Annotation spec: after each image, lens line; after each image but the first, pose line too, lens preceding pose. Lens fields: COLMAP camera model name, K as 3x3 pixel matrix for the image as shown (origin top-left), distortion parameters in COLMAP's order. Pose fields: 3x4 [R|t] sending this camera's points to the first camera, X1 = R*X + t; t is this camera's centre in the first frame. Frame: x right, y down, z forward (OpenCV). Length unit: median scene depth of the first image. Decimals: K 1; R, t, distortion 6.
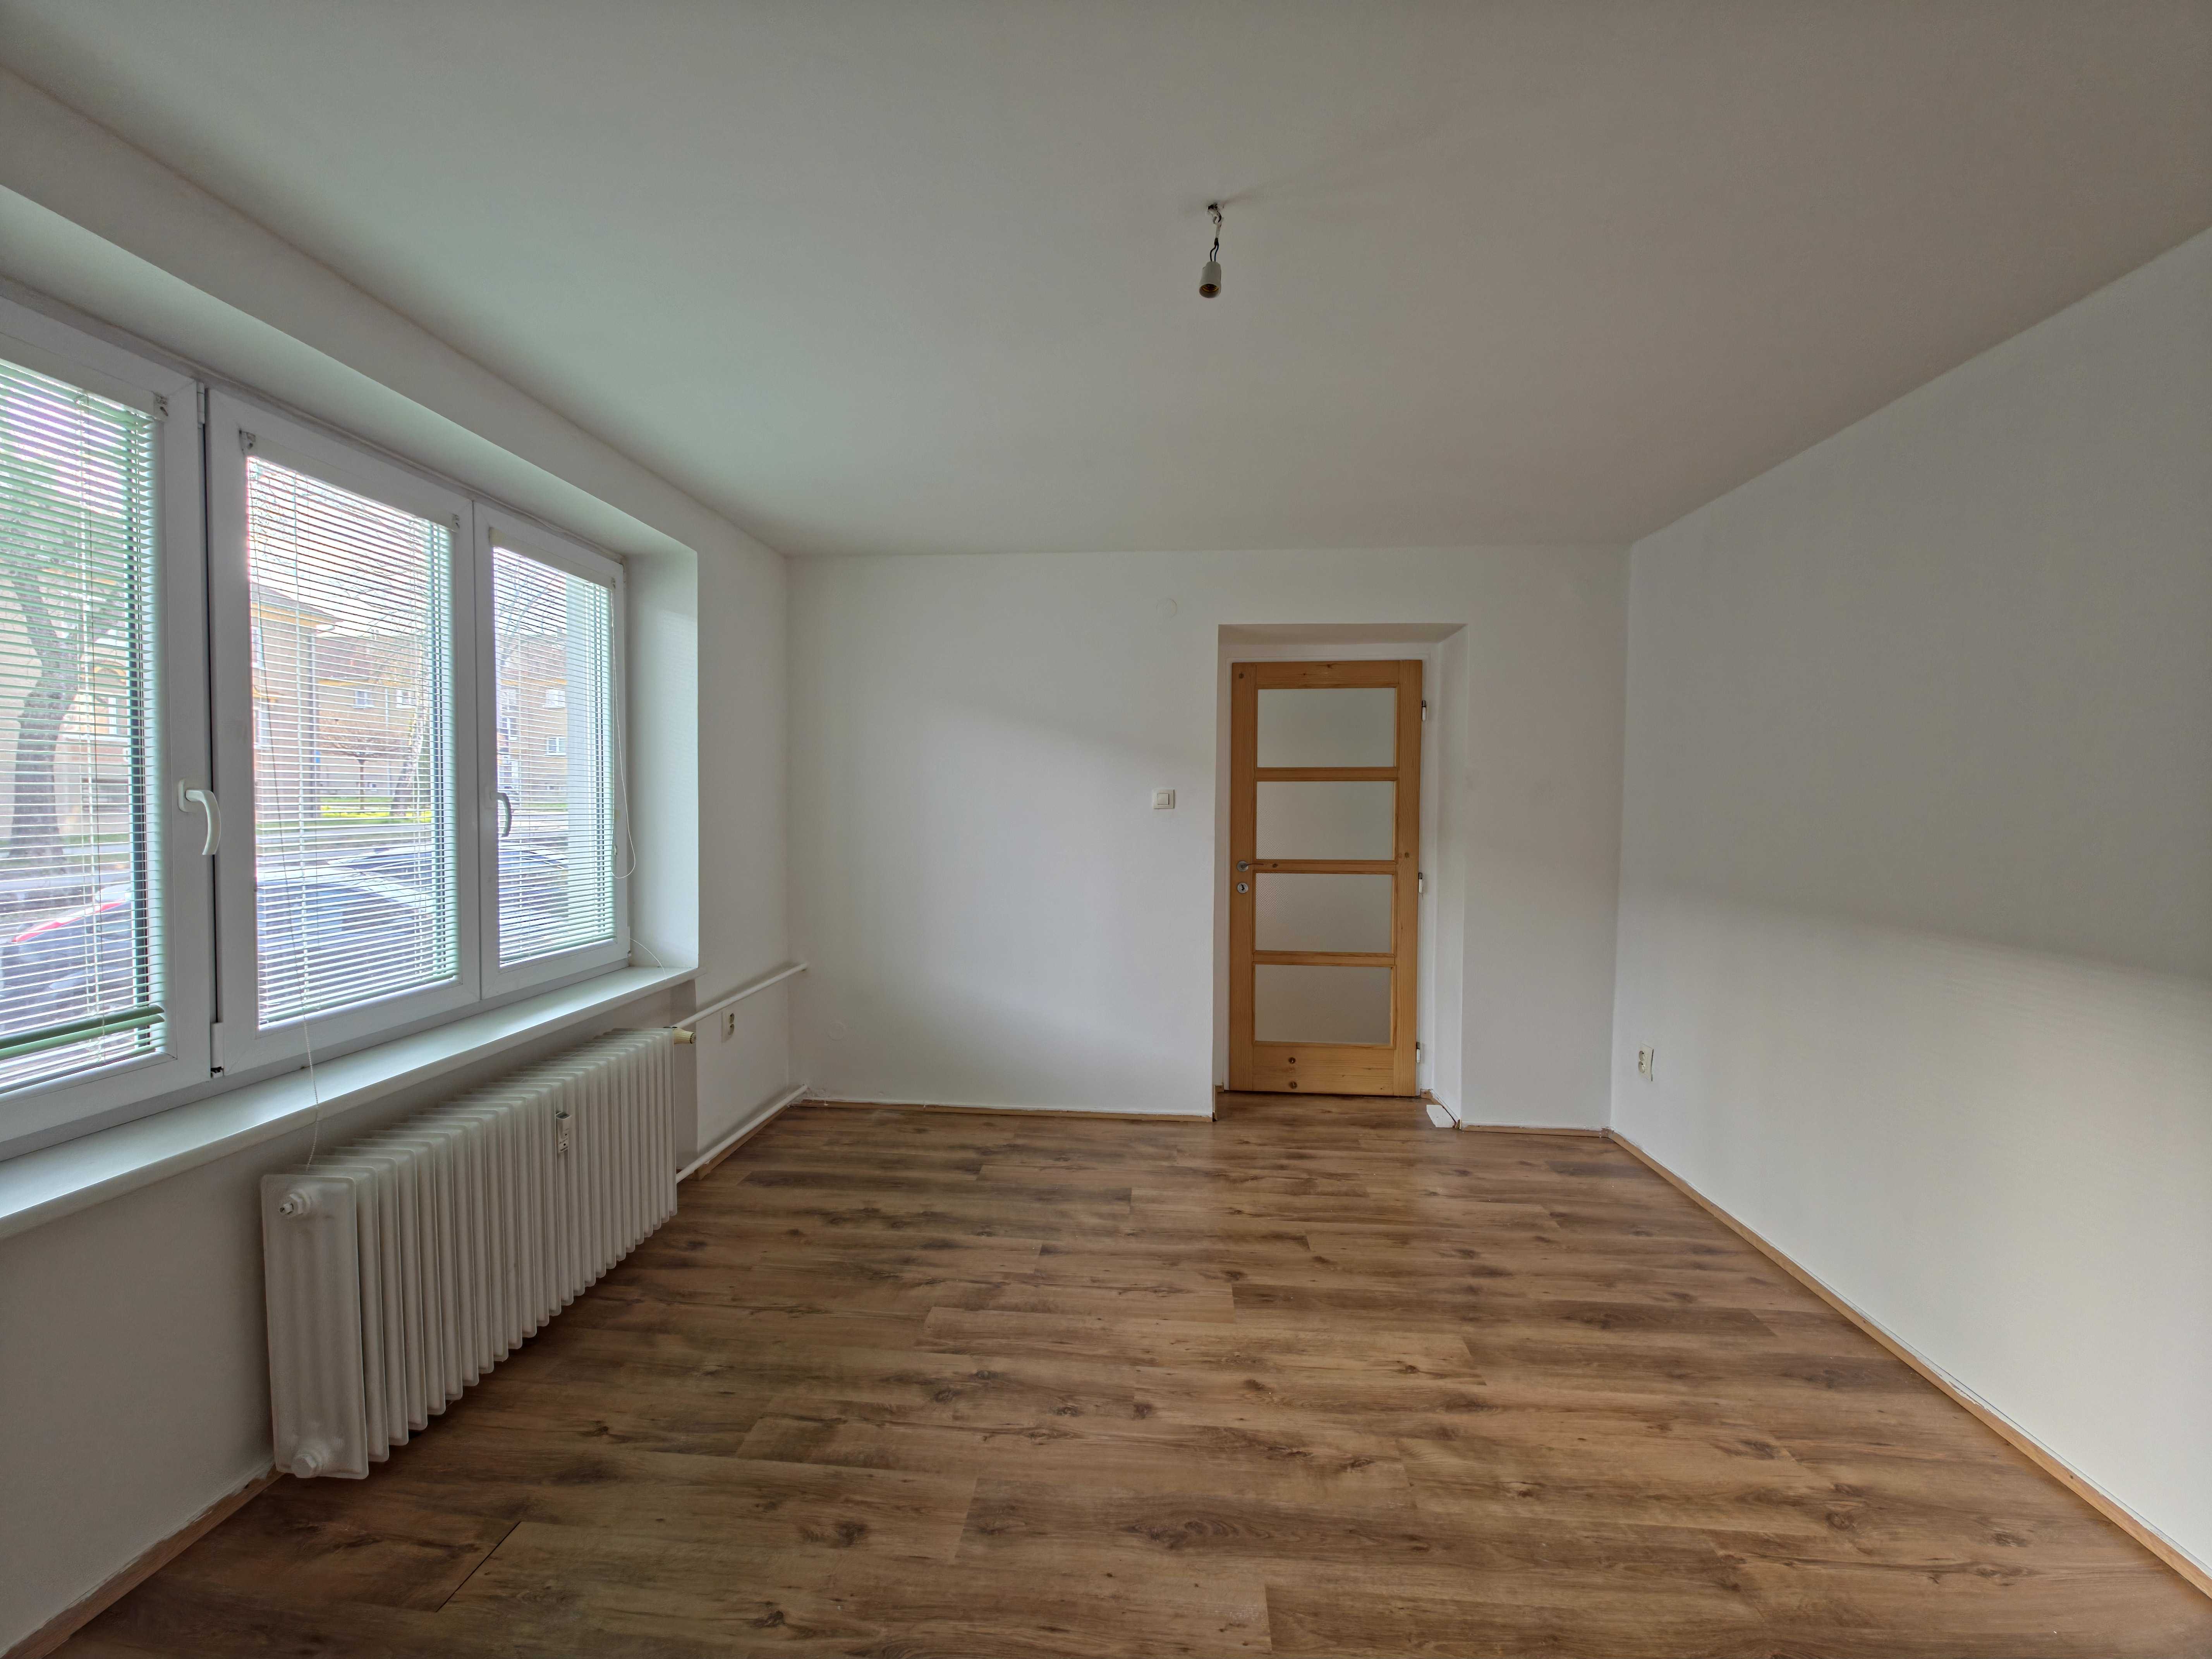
lens RADIAL K [[902.4, 0, 1111.5], [0, 902.4, 825.9], [0, 0, 1]] dist [-0.012698, -0.000427]
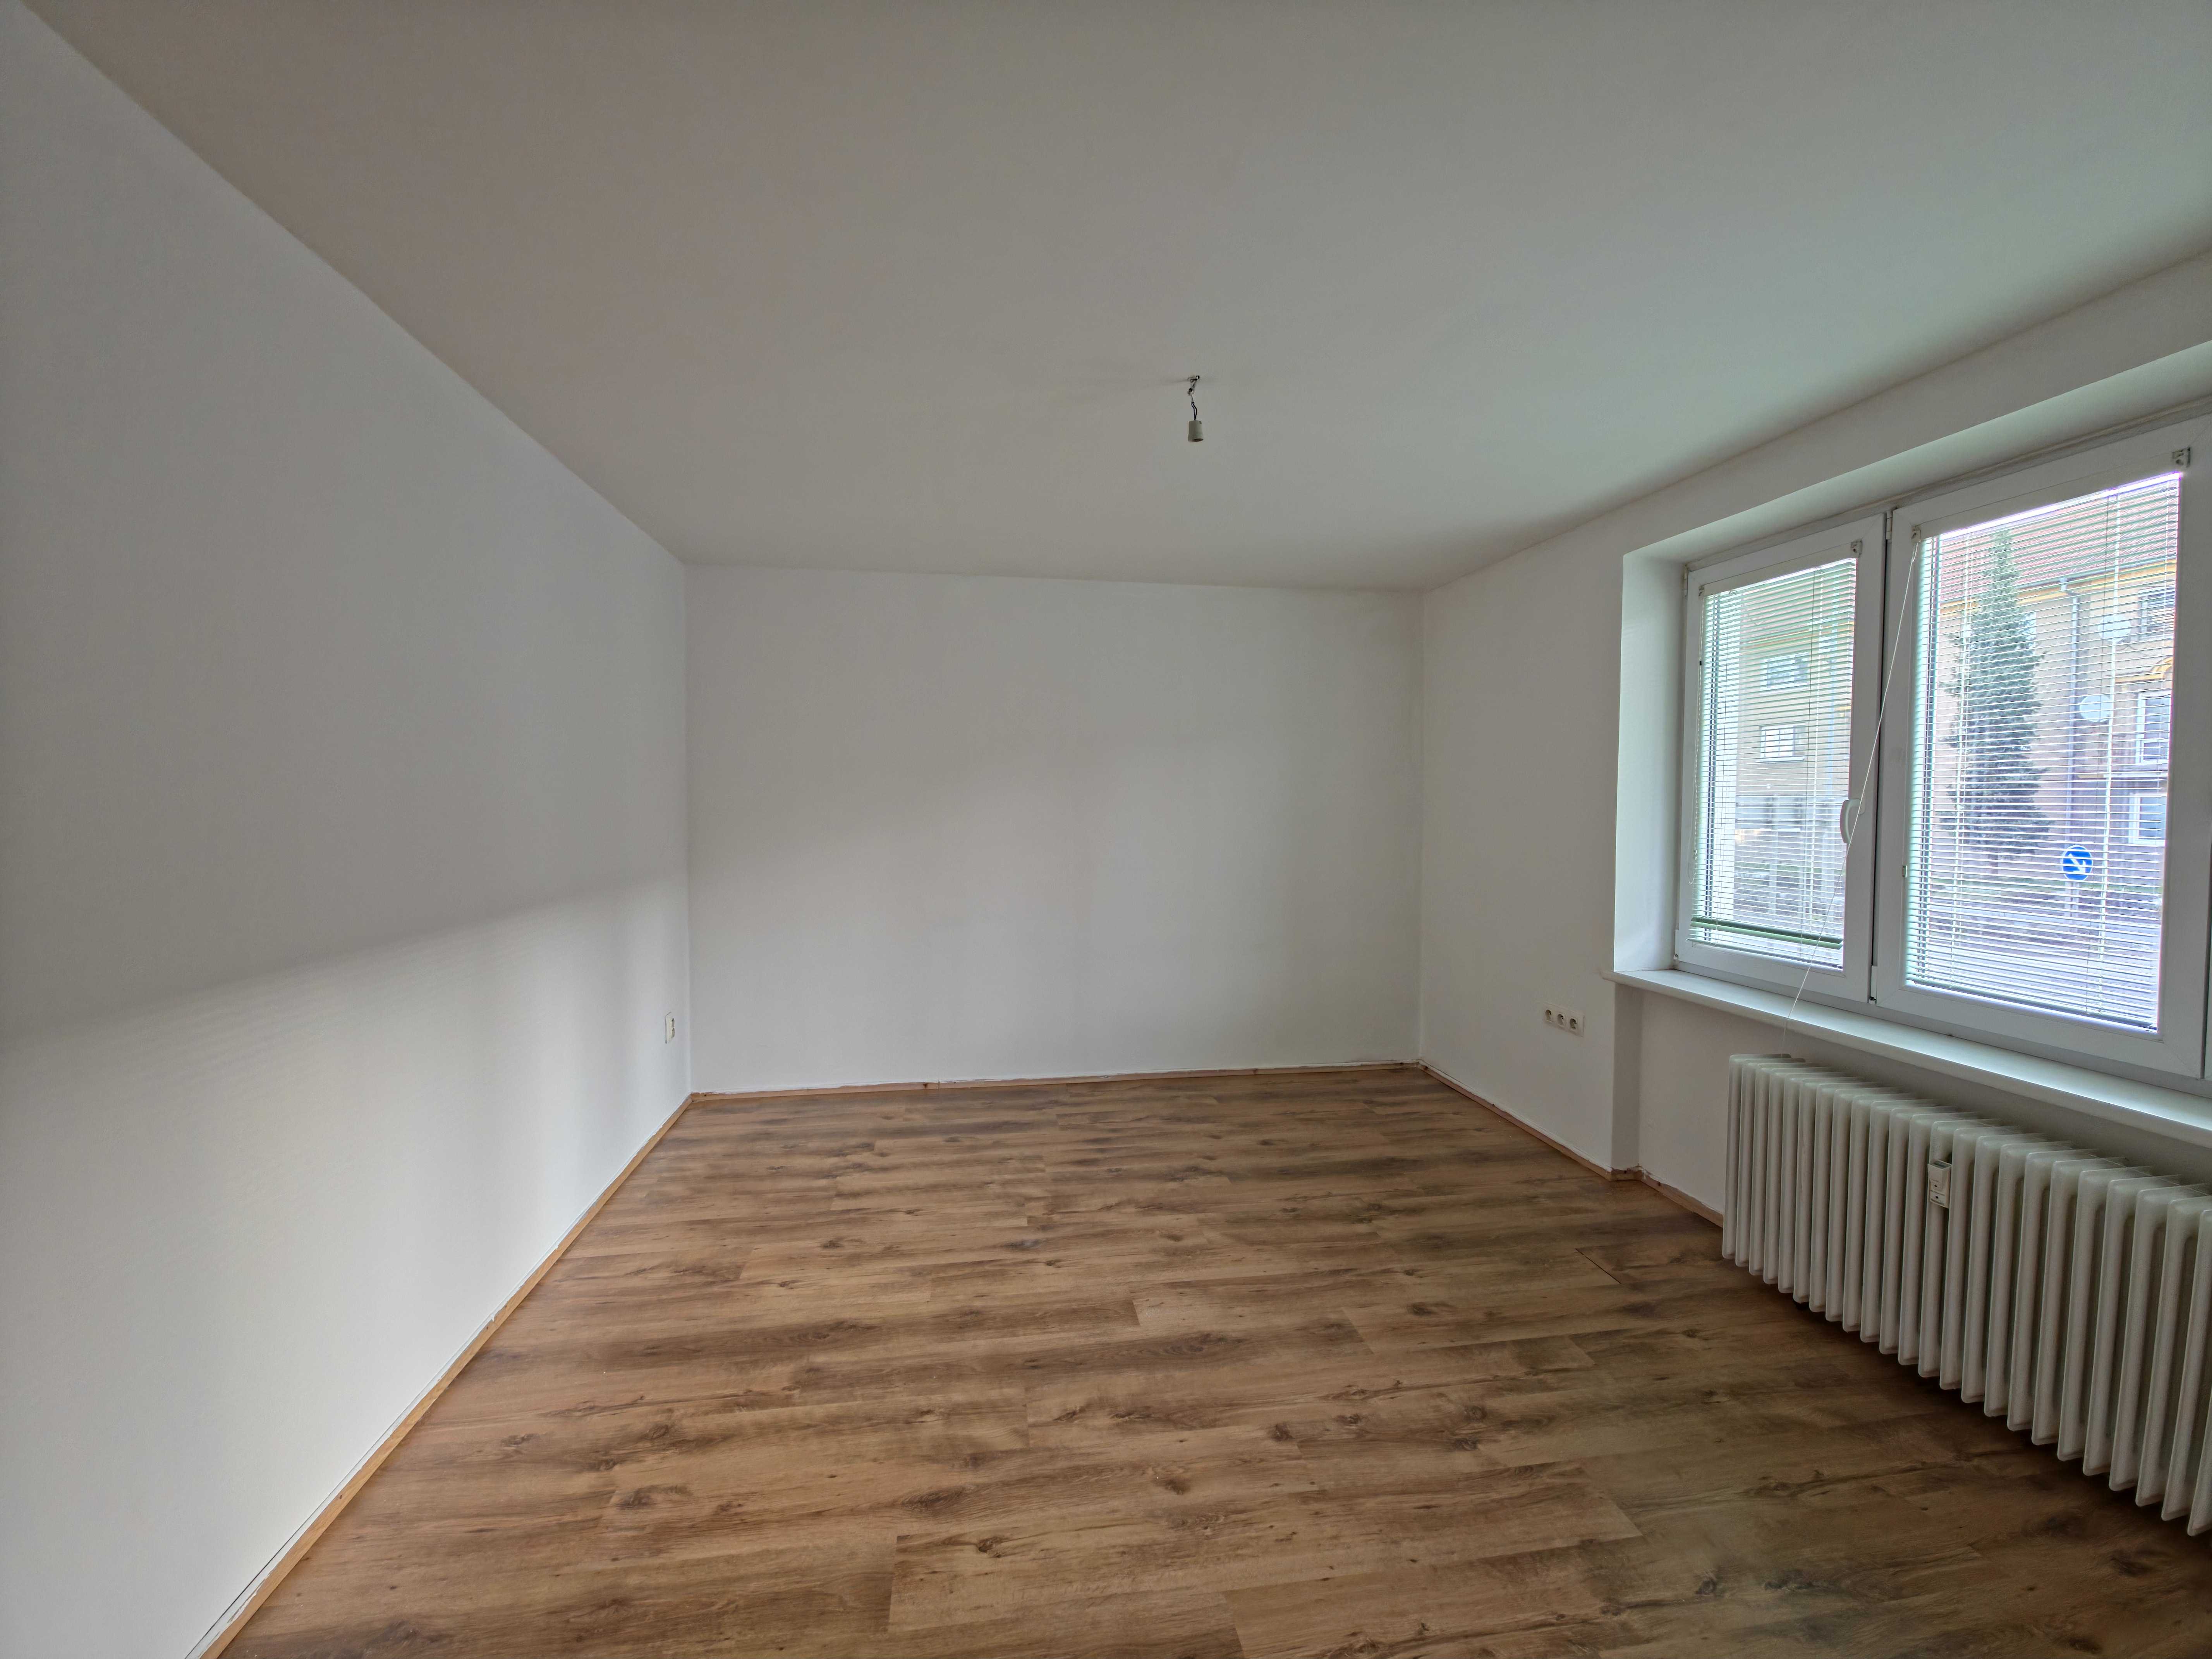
lens RADIAL K [[902.4, 0, 1111.5], [0, 902.4, 825.9], [0, 0, 1]] dist [-0.012698, -0.000427]
pose [[-0.974840, 0.000364, -0.222906, 0.447218], [-0.013356, 0.998107, 0.060041, -0.062458], [0.222506, 0.061507, -0.972989, 1.939446]]
